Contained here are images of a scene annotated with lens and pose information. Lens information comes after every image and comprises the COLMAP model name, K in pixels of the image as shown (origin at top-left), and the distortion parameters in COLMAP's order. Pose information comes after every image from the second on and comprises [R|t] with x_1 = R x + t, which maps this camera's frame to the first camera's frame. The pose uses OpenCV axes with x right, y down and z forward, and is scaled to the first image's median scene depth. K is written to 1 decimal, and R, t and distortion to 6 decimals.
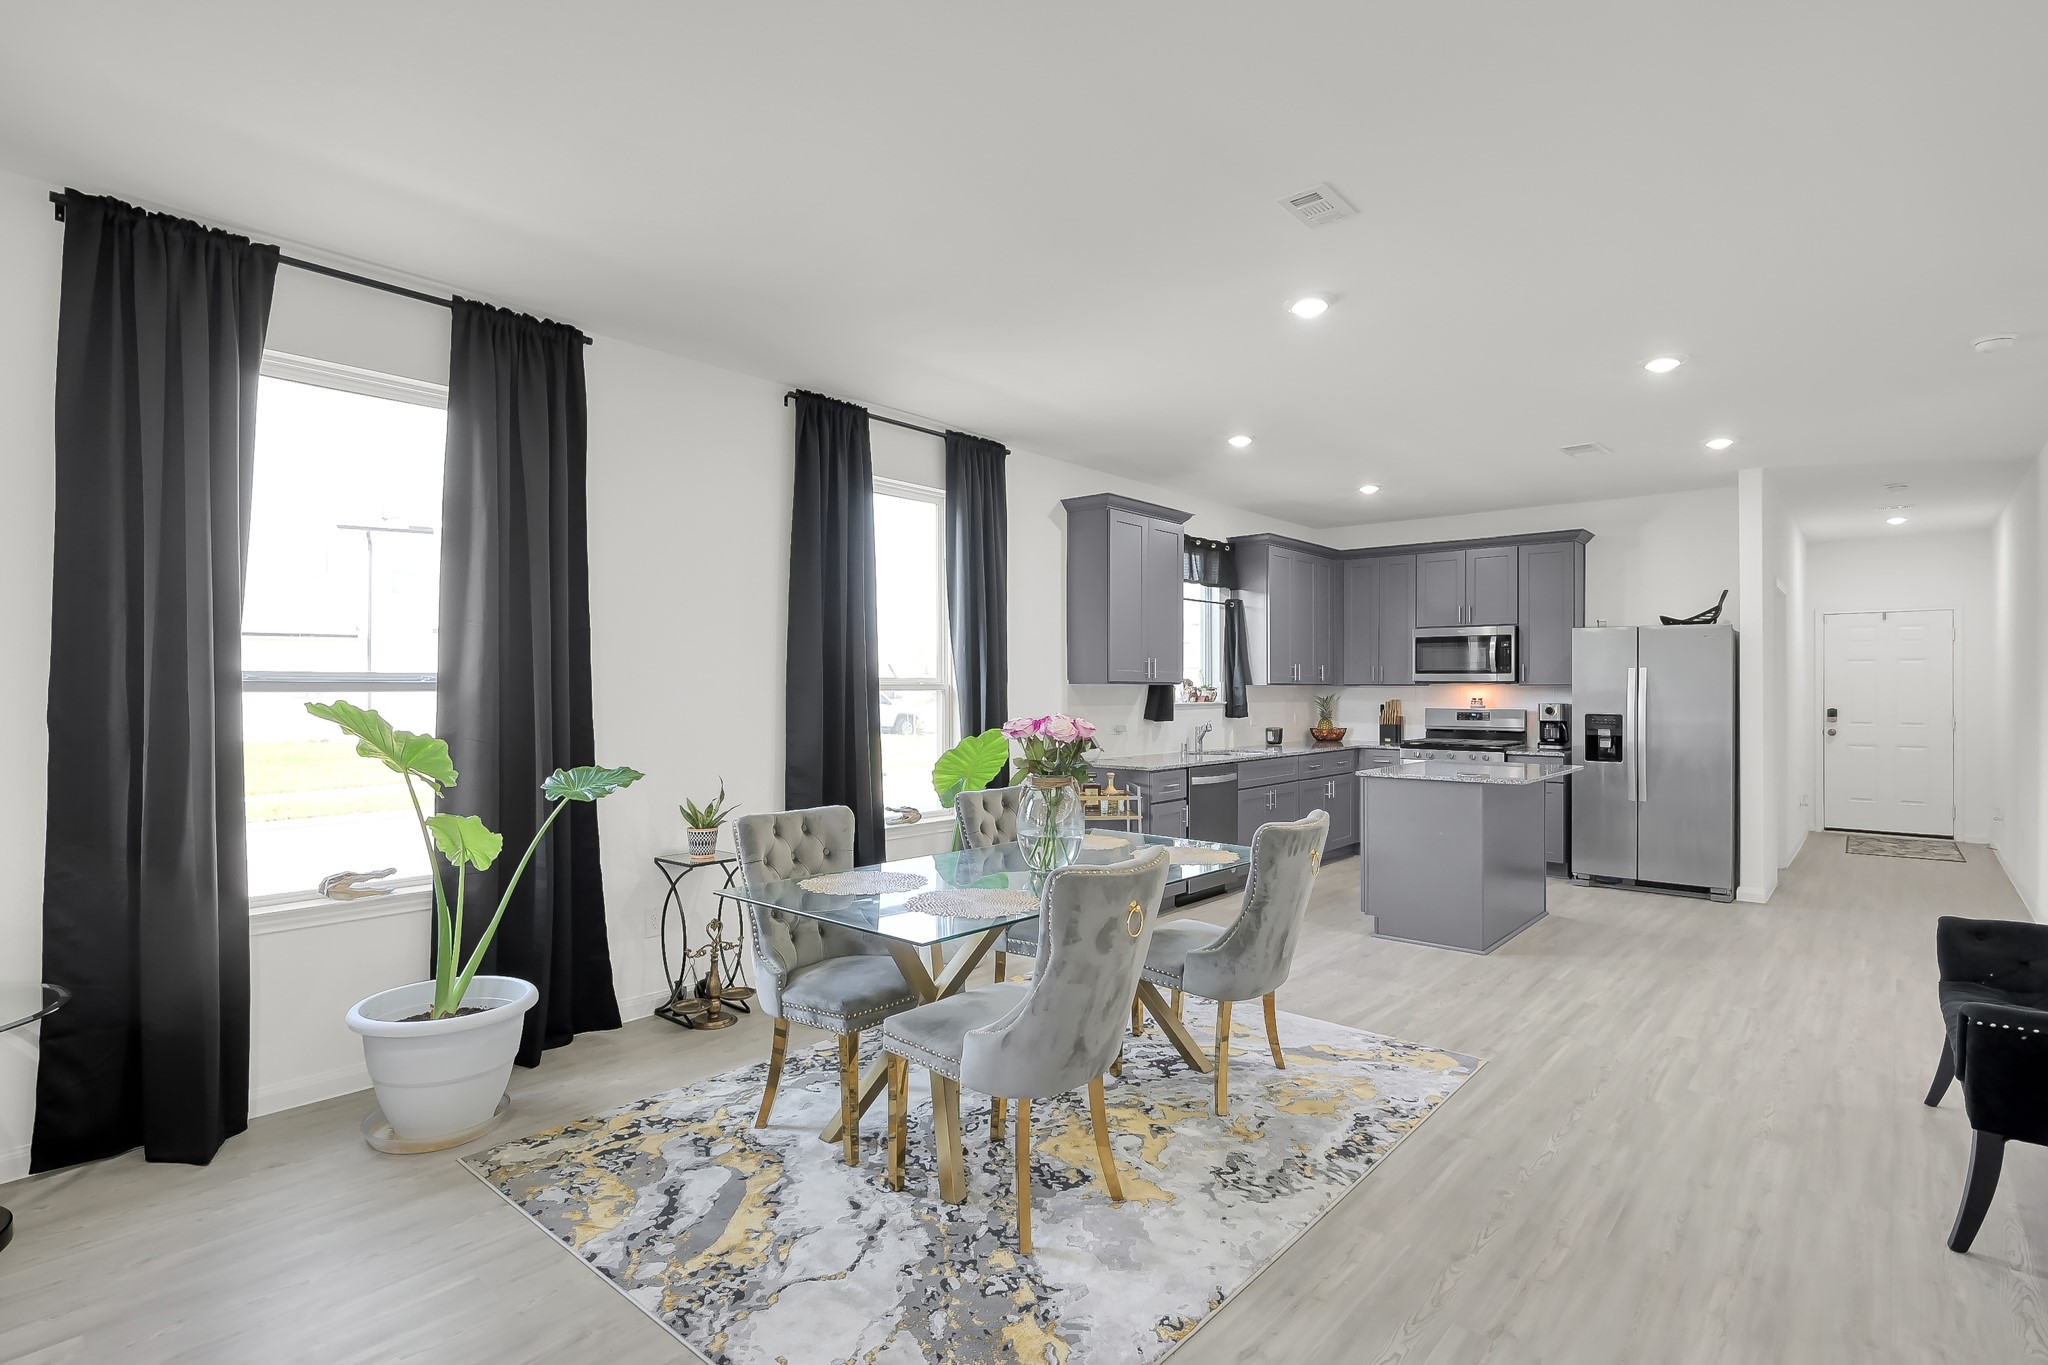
lens RADIAL K [[1041.3, 0, 1018.4], [0, 1041.3, 690.7], [0, 0, 1]] dist [-0.015137, 0.001328]
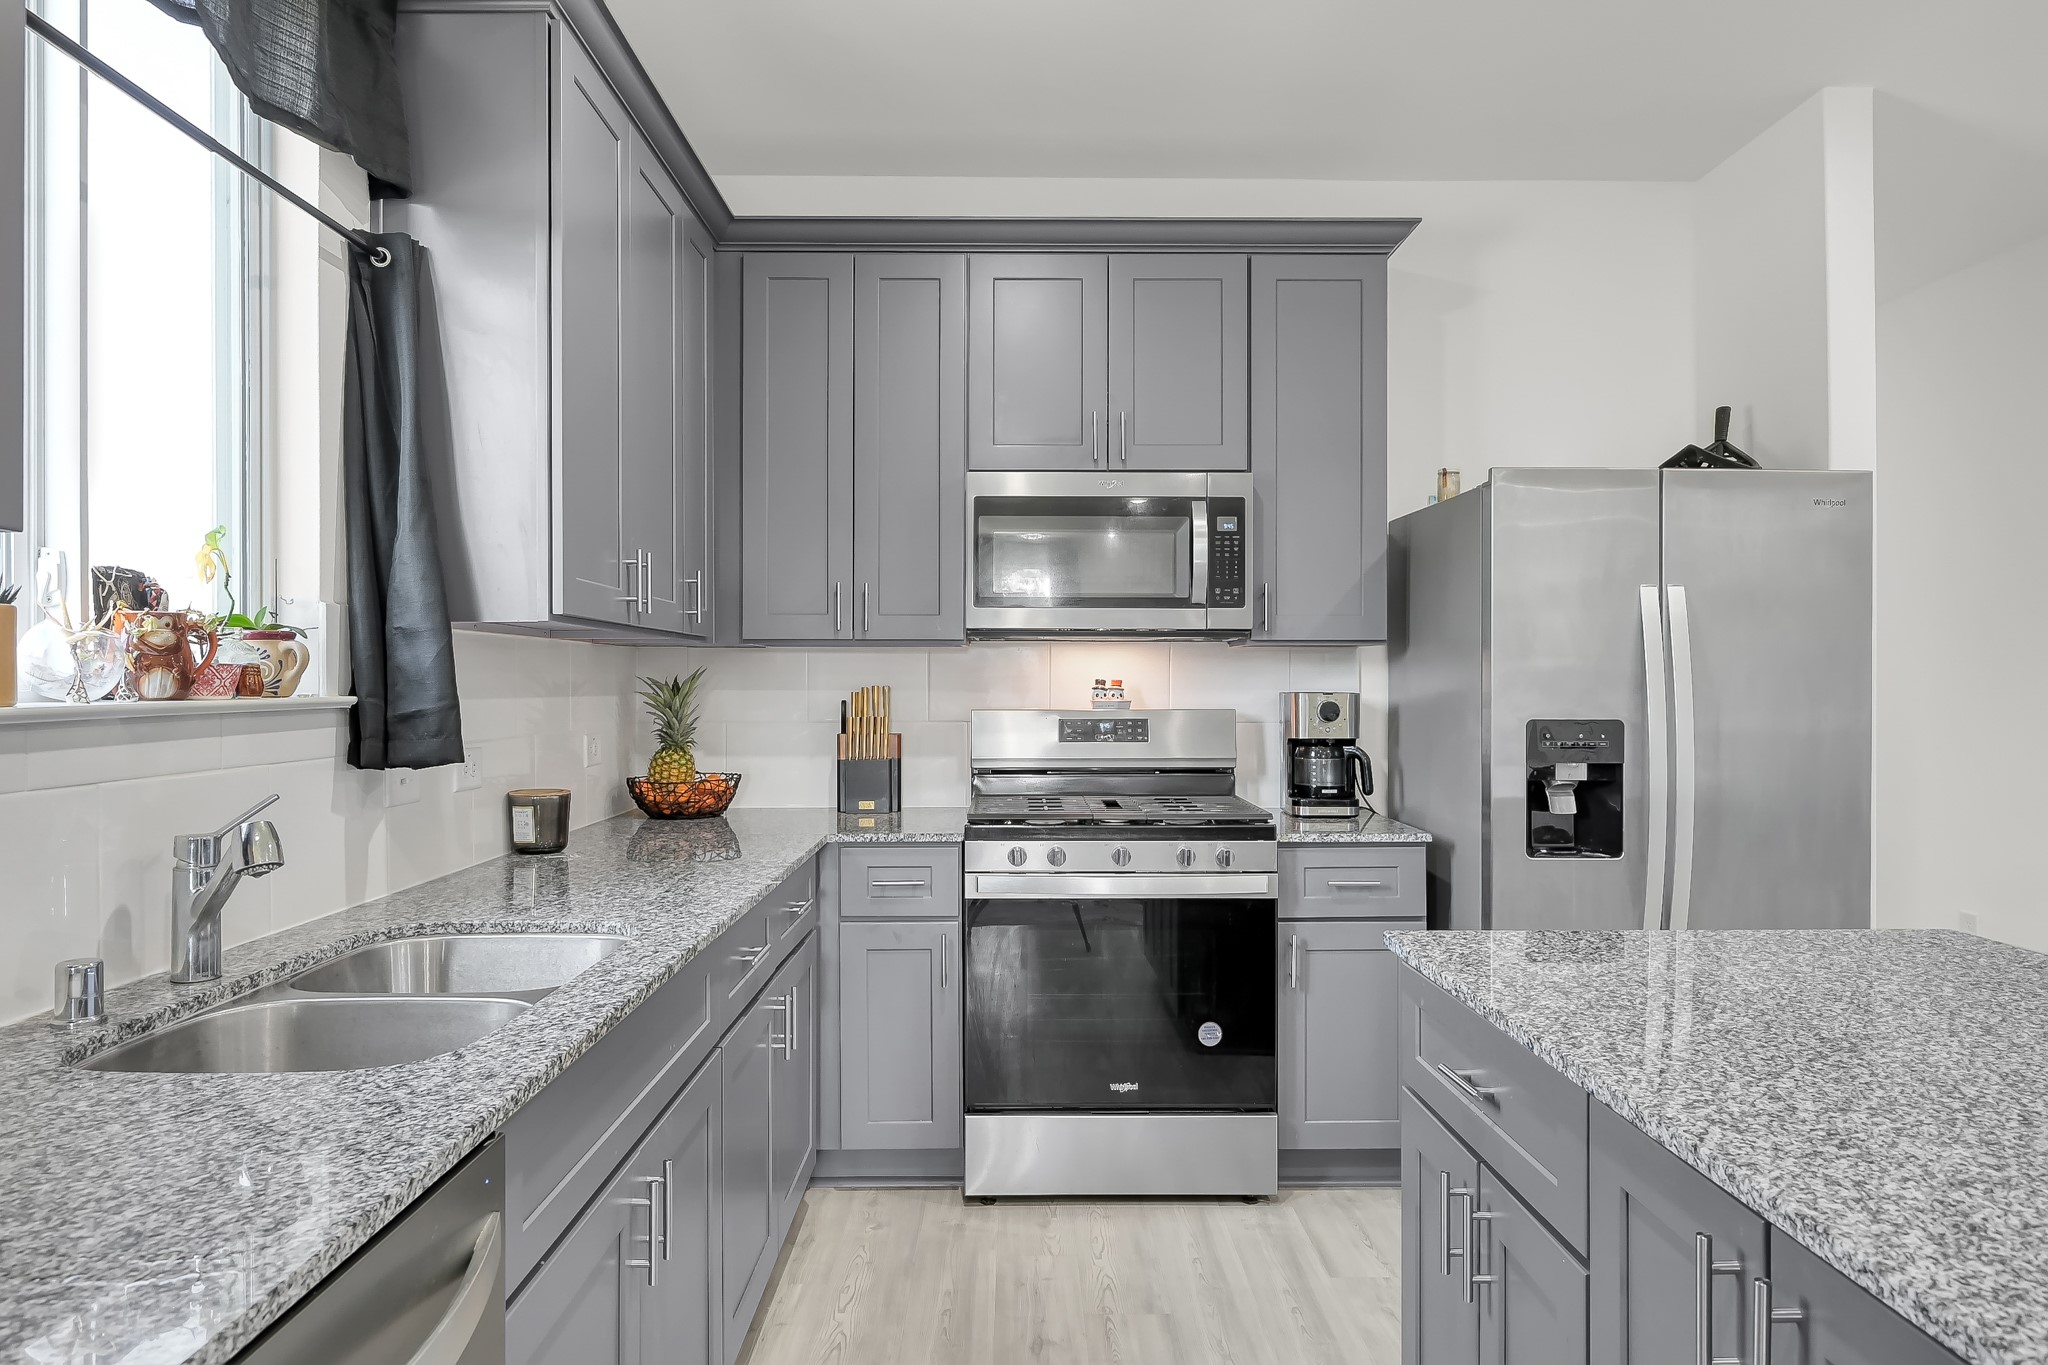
lens RADIAL K [[1273.7, 0, 1026.5], [0, 1273.7, 691.9], [0, 0, 1]] dist [-0.034808, -0.000323]
pose [[0.753166, -0.007411, 0.657789, 0.135930], [0.003759, 0.999969, 0.006961, 0.008693], [-0.657820, -0.002770, 0.753170, 0.726835]]
